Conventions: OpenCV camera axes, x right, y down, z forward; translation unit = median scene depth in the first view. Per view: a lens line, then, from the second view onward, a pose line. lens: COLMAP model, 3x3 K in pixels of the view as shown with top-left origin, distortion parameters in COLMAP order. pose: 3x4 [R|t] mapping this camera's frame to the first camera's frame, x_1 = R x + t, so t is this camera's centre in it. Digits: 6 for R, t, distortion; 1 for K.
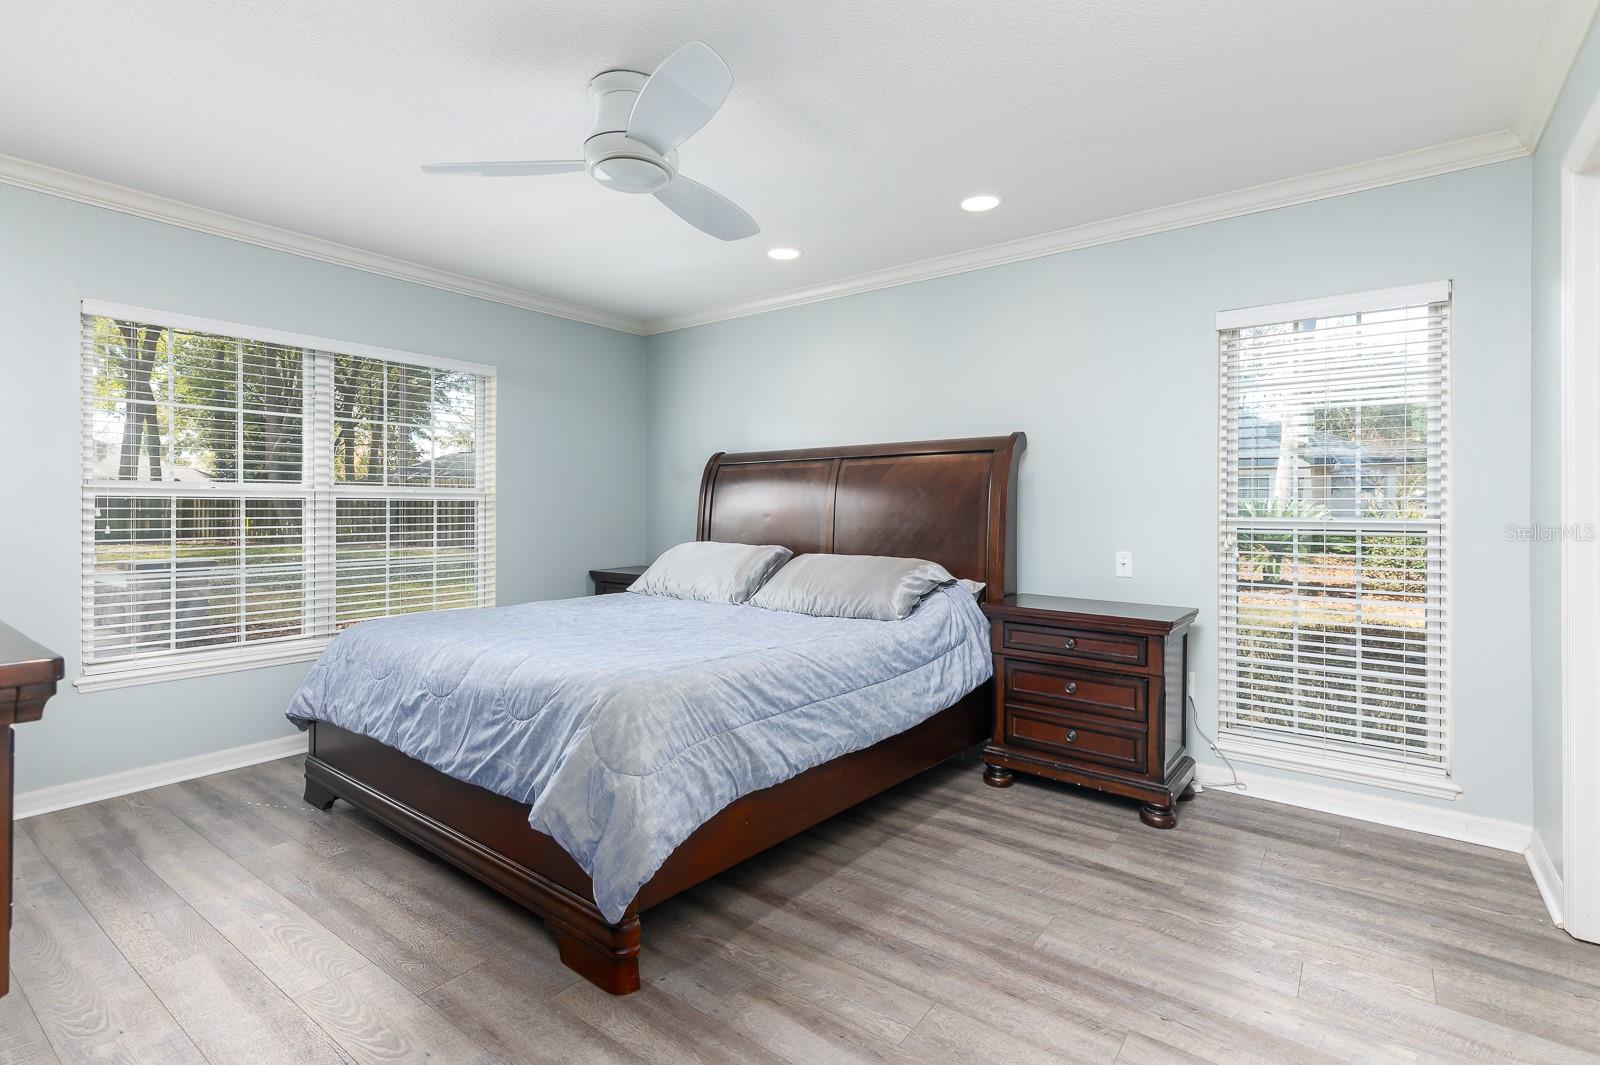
lens RADIAL K [[738.2, 0, 798.4], [0, 738.2, 522.5], [0, 0, 1]] dist [0.002039, 0.000029]
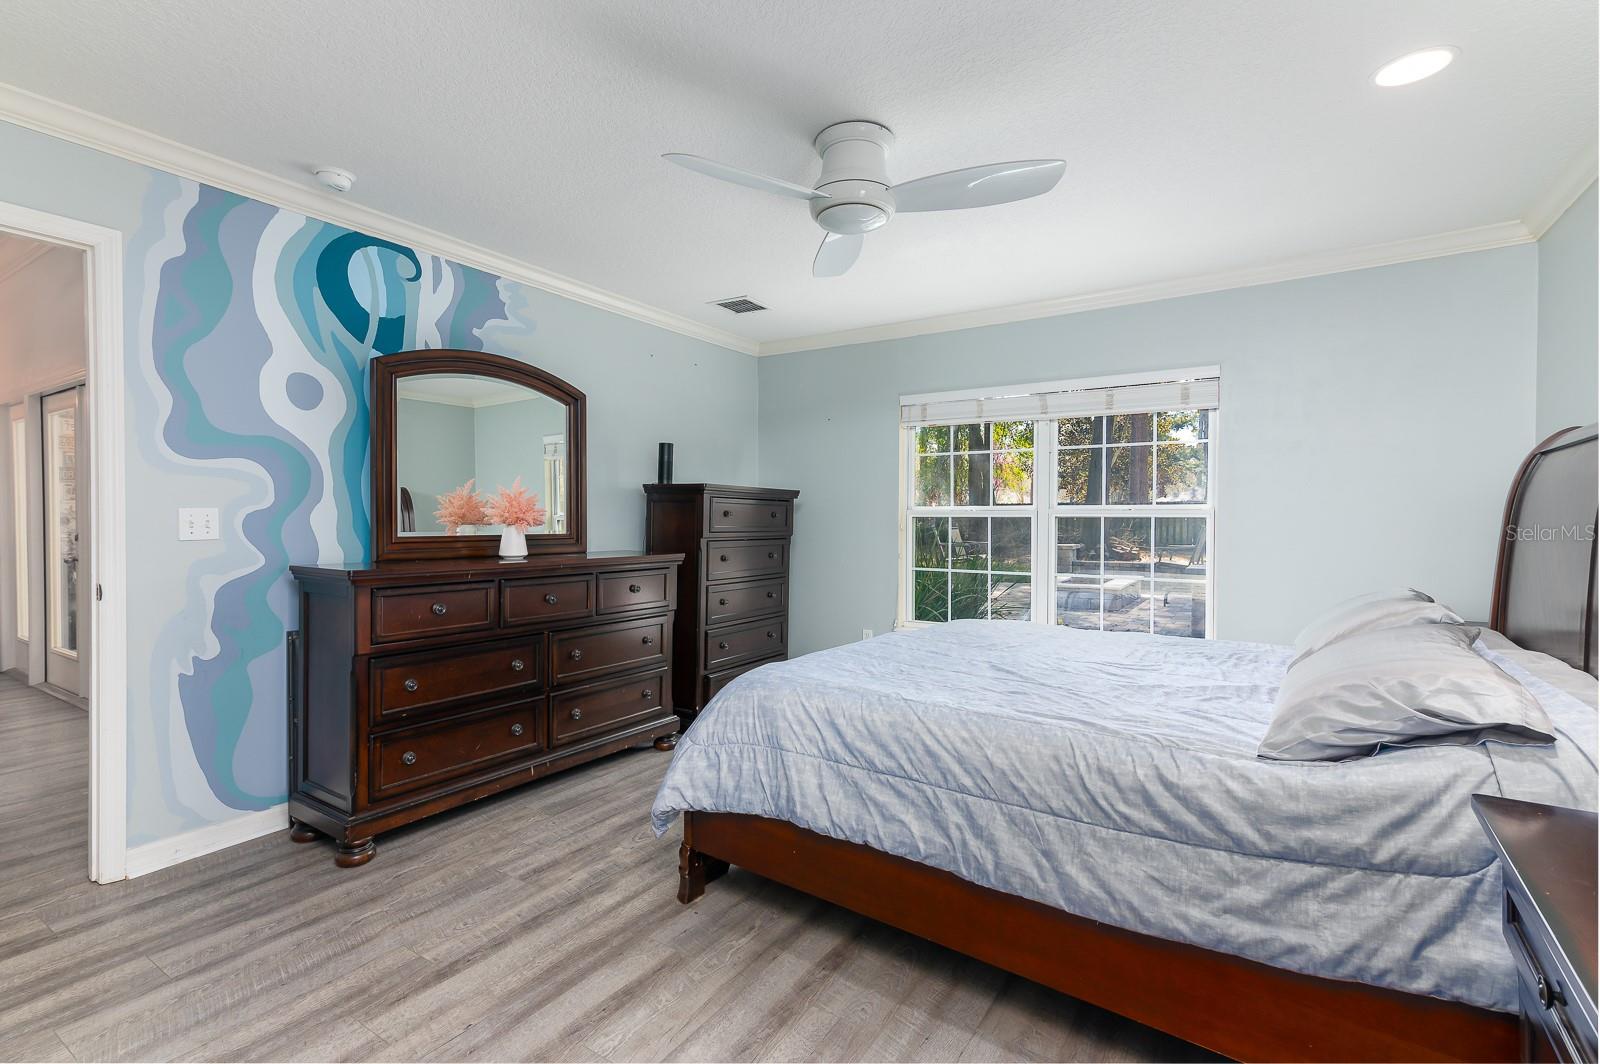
lens RADIAL K [[738.2, 0, 798.1], [0, 738.2, 529.0], [0, 0, 1]] dist [0.002039, 0.000029]
pose [[0.065049, 0.016270, -0.997749, 0.820604], [-0.018984, 0.999706, 0.015065, -0.037965], [0.997702, 0.017961, 0.065338, 0.836180]]
